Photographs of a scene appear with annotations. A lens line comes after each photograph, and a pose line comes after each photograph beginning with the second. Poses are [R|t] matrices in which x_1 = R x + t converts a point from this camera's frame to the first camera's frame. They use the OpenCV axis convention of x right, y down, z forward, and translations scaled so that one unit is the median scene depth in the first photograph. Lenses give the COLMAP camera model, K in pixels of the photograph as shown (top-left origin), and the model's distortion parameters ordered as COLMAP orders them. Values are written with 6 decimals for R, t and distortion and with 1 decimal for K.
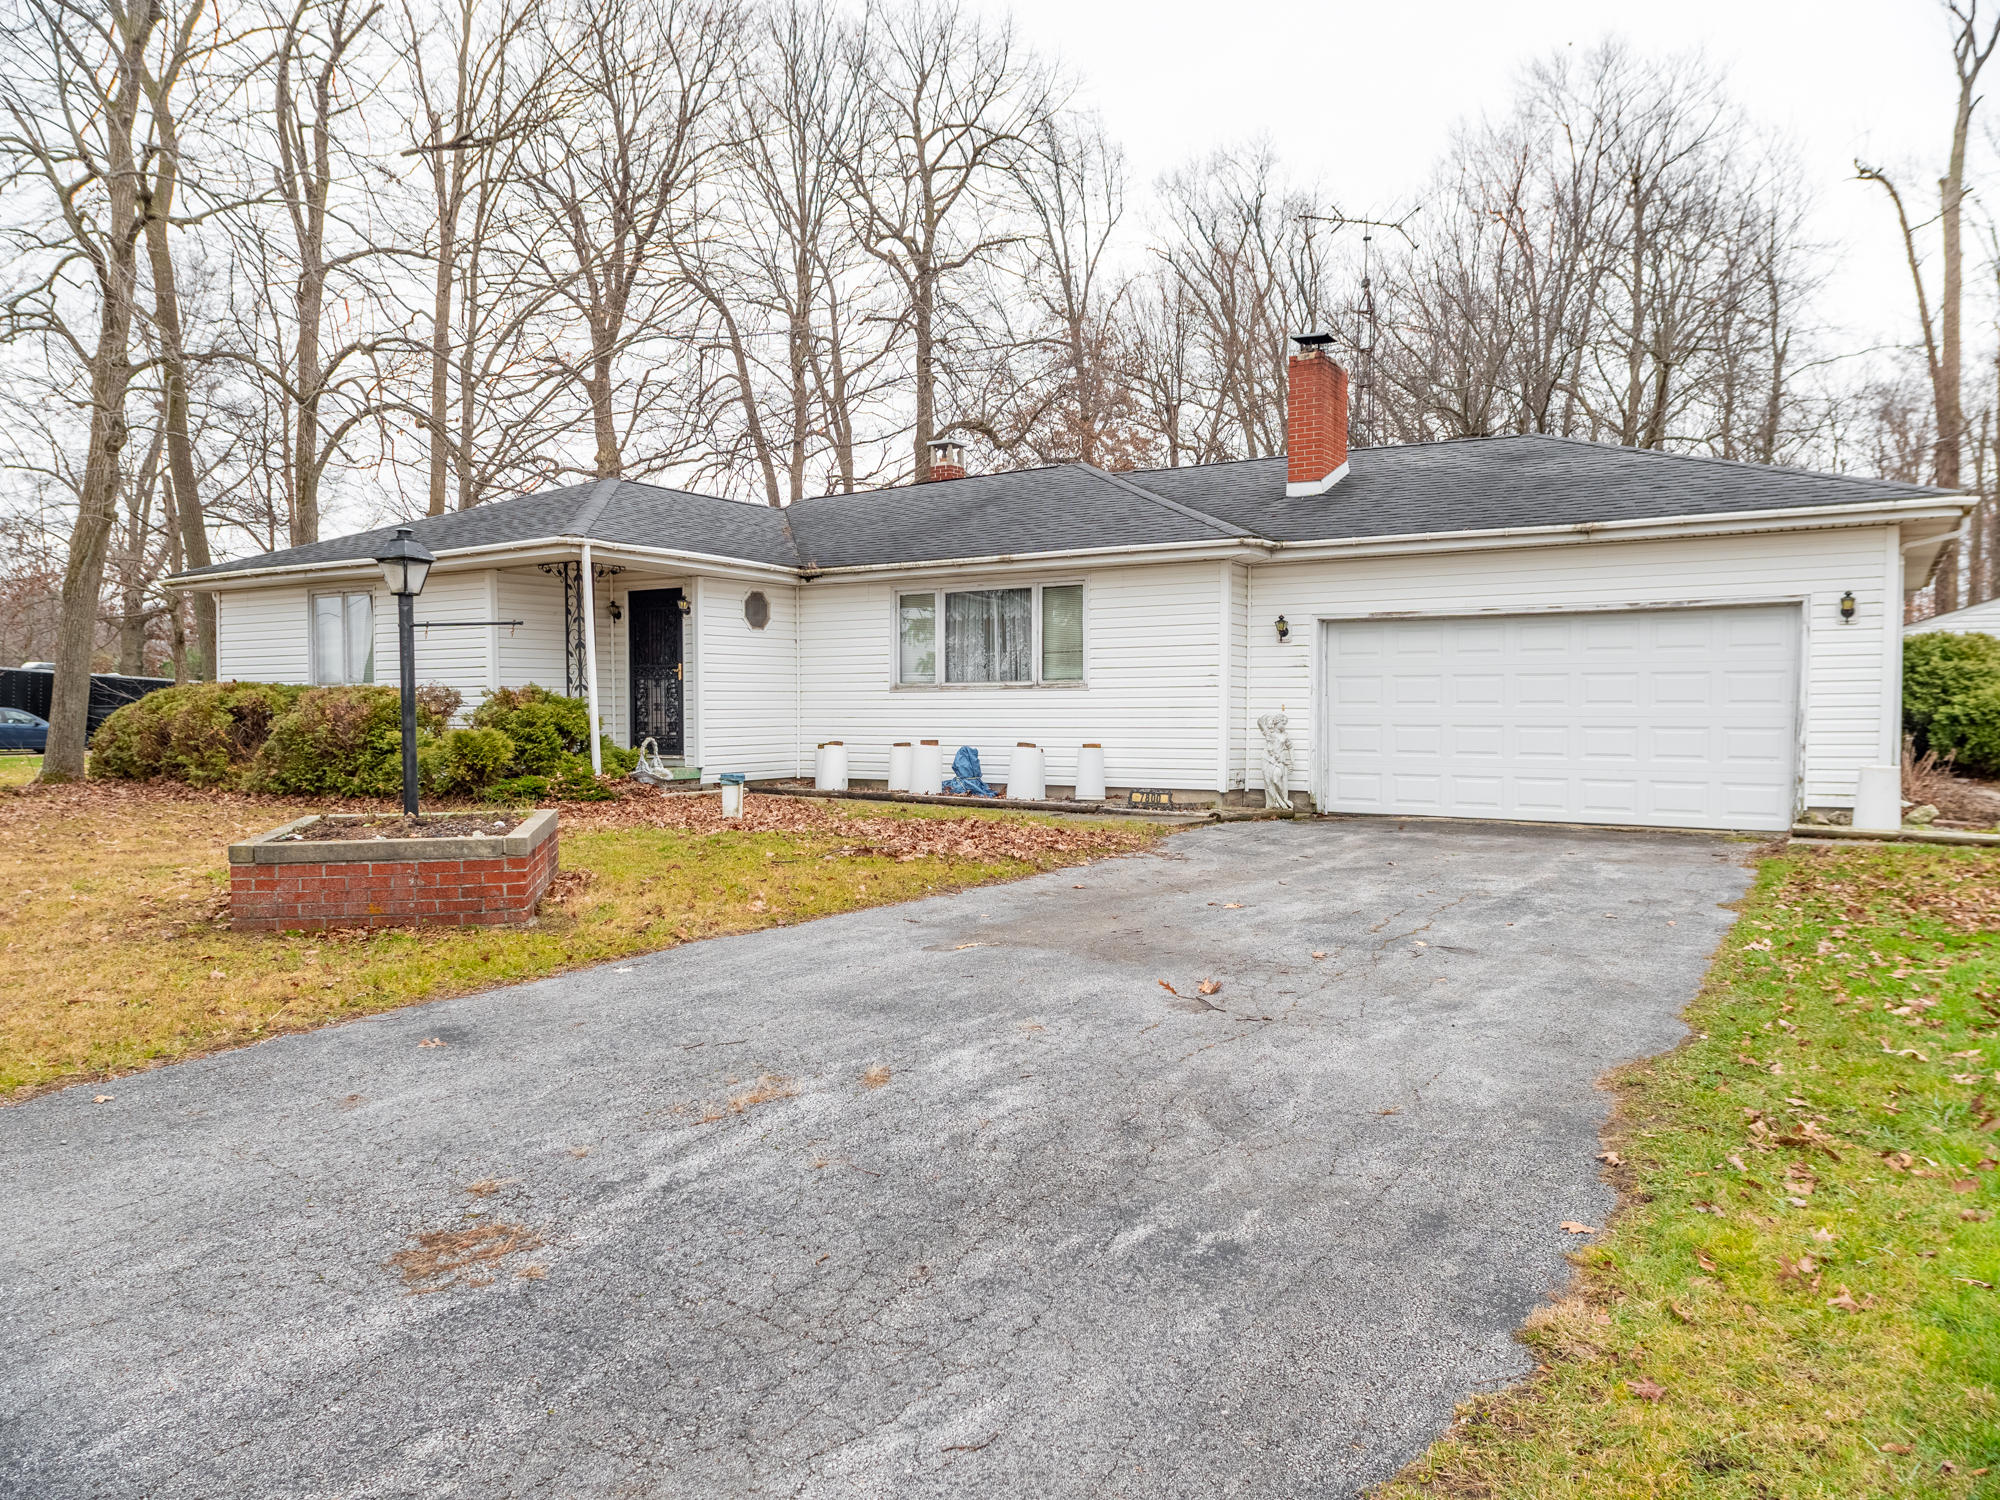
lens RADIAL K [[1353.5, 0, 1000.0], [0, 1353.5, 750.0], [0, 0, 1]] dist [-0.003628, 0.005194]
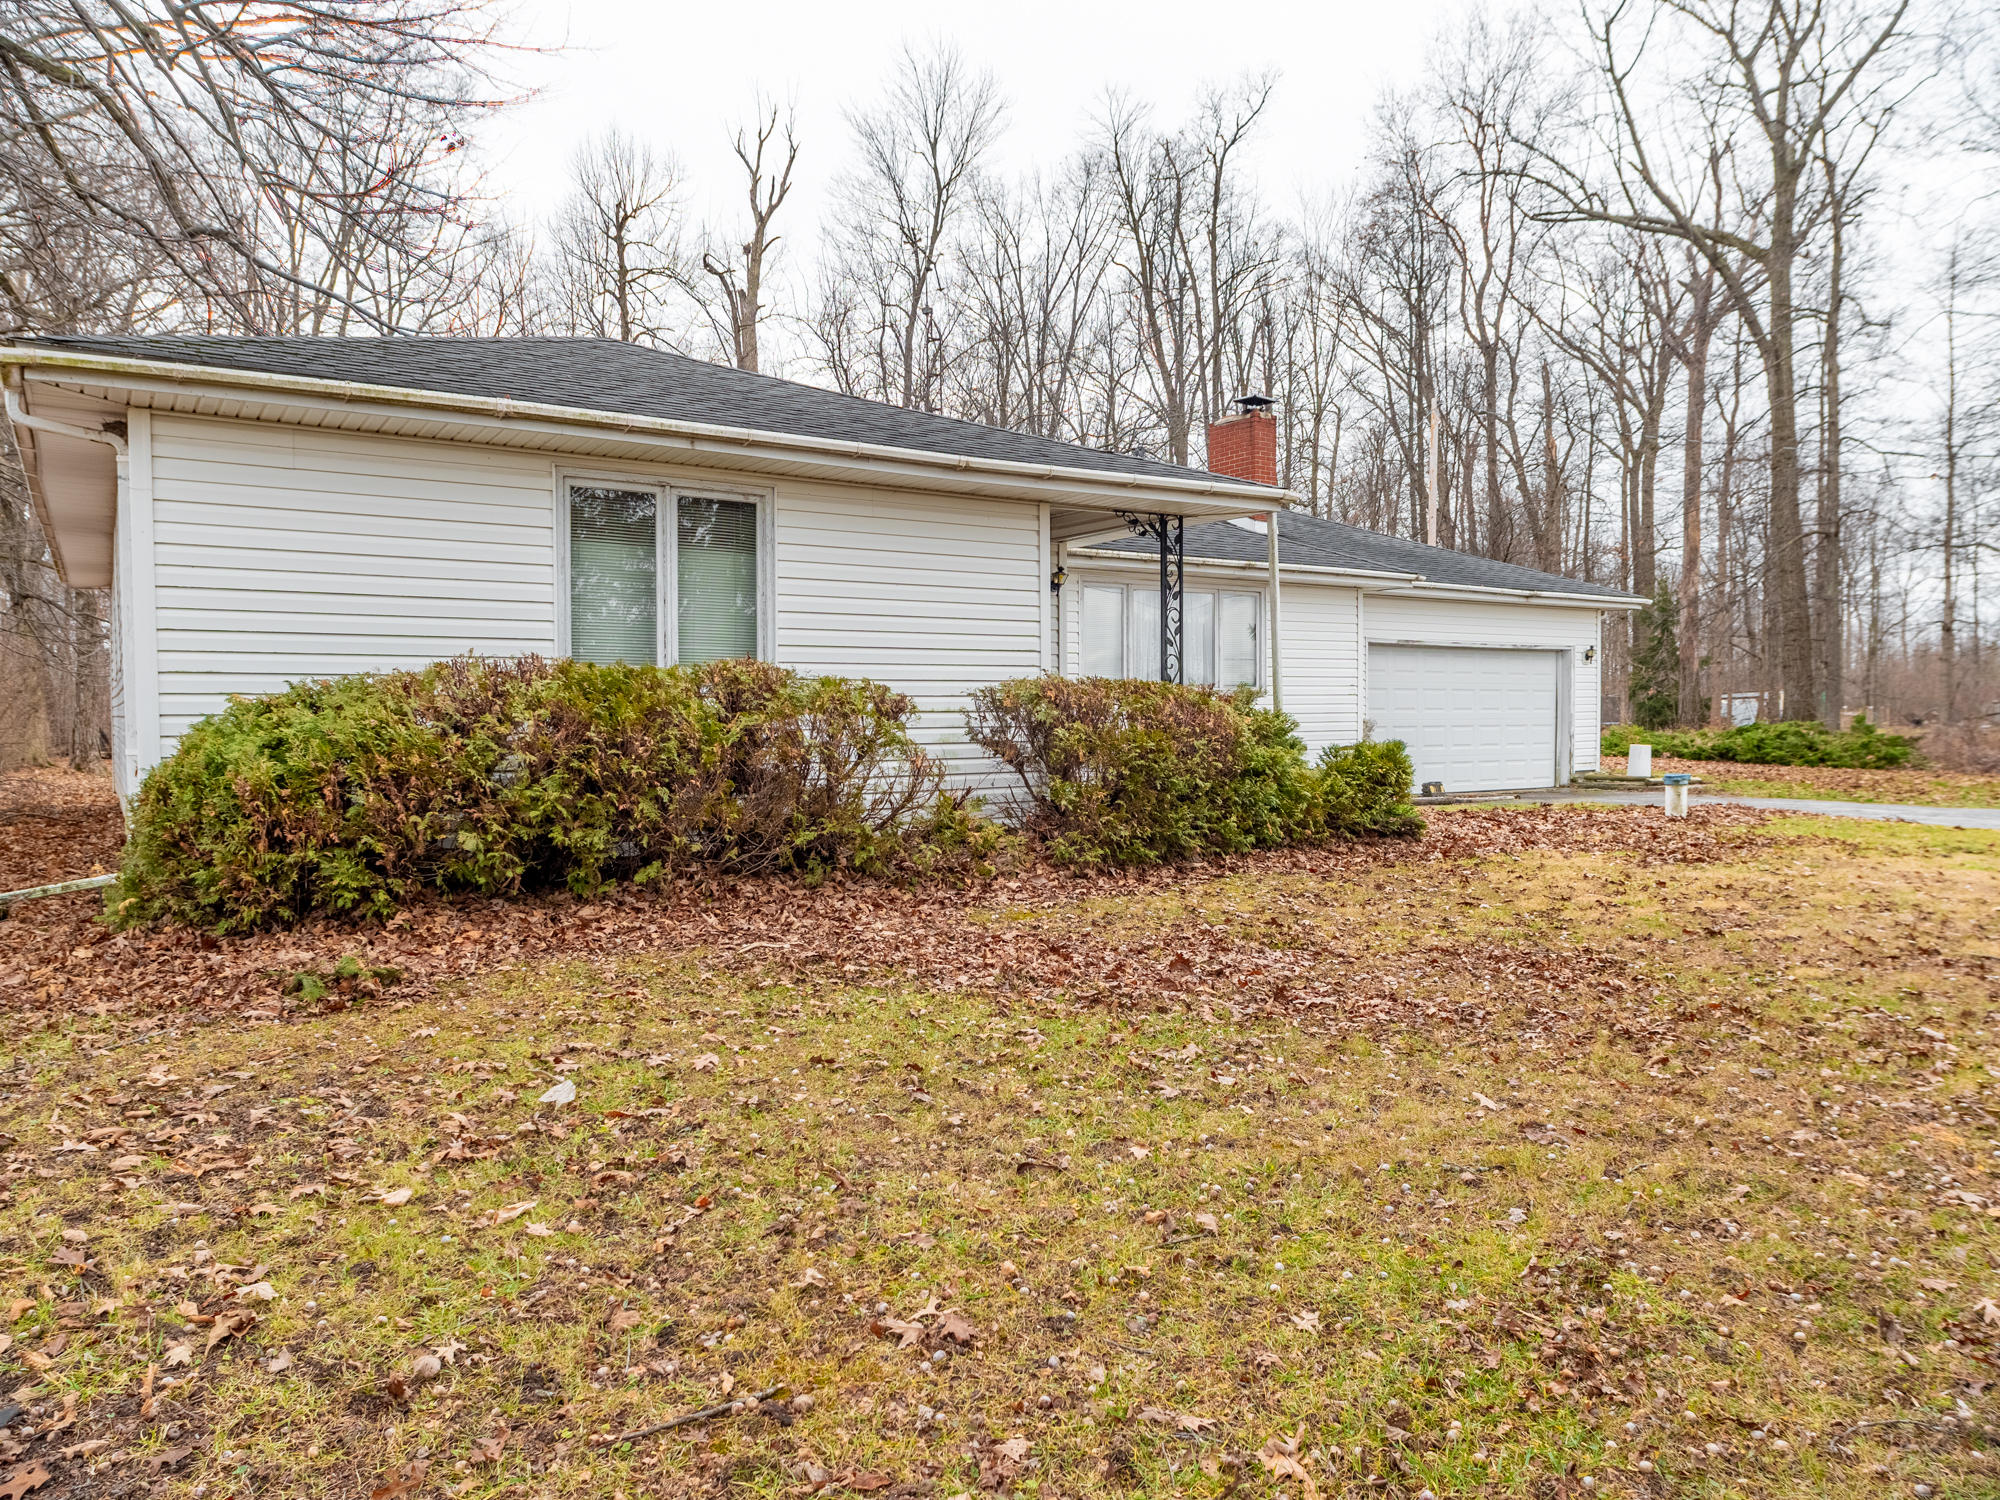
lens RADIAL K [[1353.5, 0, 1000.0], [0, 1353.5, 750.0], [0, 0, 1]] dist [-0.003628, 0.005194]
pose [[0.406839, -0.027515, 0.913085, -1.022875], [0.028699, 0.999438, 0.017330, -0.027861], [-0.913049, 0.019154, 0.407400, 0.786219]]
